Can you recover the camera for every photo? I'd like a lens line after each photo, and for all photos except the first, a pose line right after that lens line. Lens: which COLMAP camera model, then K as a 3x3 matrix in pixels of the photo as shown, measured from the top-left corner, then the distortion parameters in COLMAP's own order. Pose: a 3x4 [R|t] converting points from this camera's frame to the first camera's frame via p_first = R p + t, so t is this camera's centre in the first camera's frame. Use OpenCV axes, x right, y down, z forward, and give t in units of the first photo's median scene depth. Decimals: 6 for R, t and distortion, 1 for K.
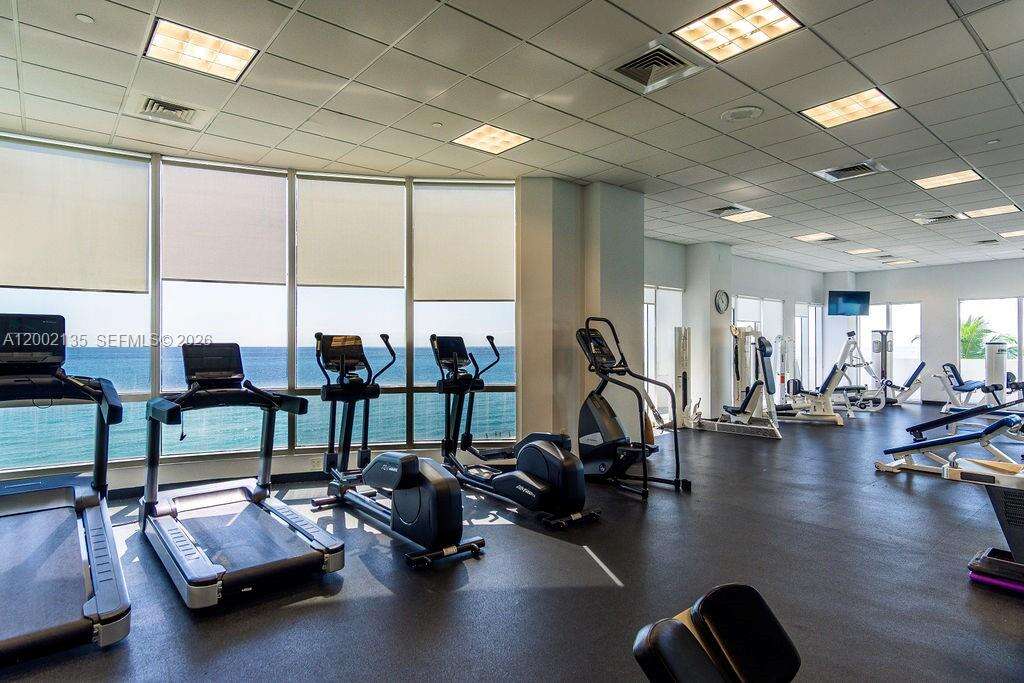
lens RADIAL K [[555.2, 0, 520.1], [0, 555.2, 340.5], [0, 0, 1]] dist [0.006031, 0.000812]
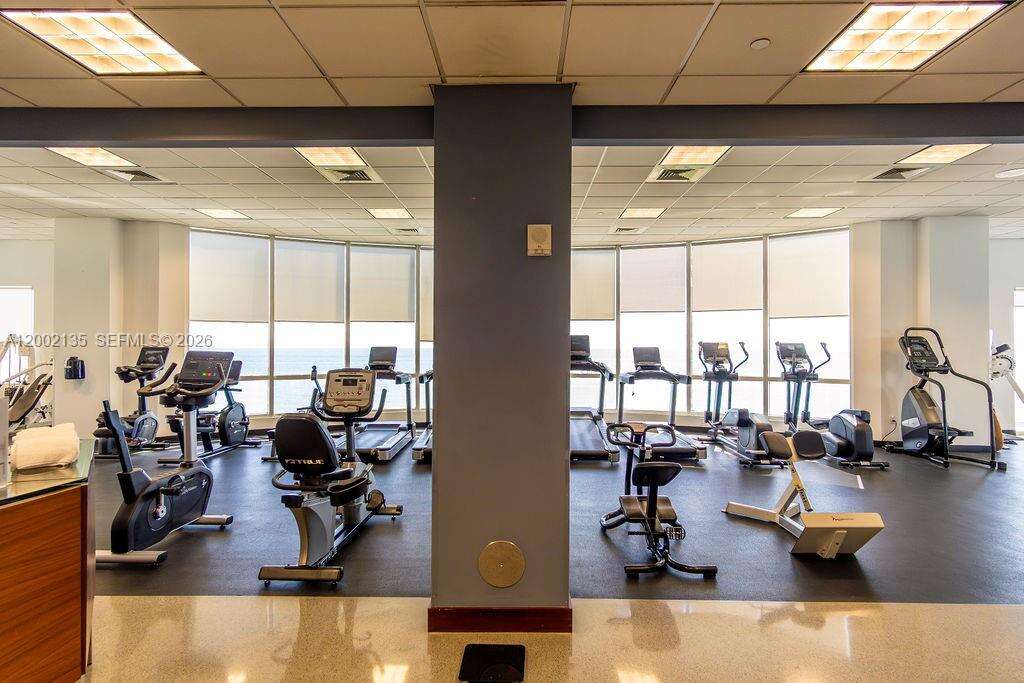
lens RADIAL K [[555.2, 0, 520.1], [0, 555.2, 340.5], [0, 0, 1]] dist [0.006031, 0.000812]
pose [[0.754249, -0.004470, -0.656574, 0.299865], [0.000829, 0.999983, -0.005856, -0.006042], [0.656588, 0.003873, 0.754239, -0.581584]]
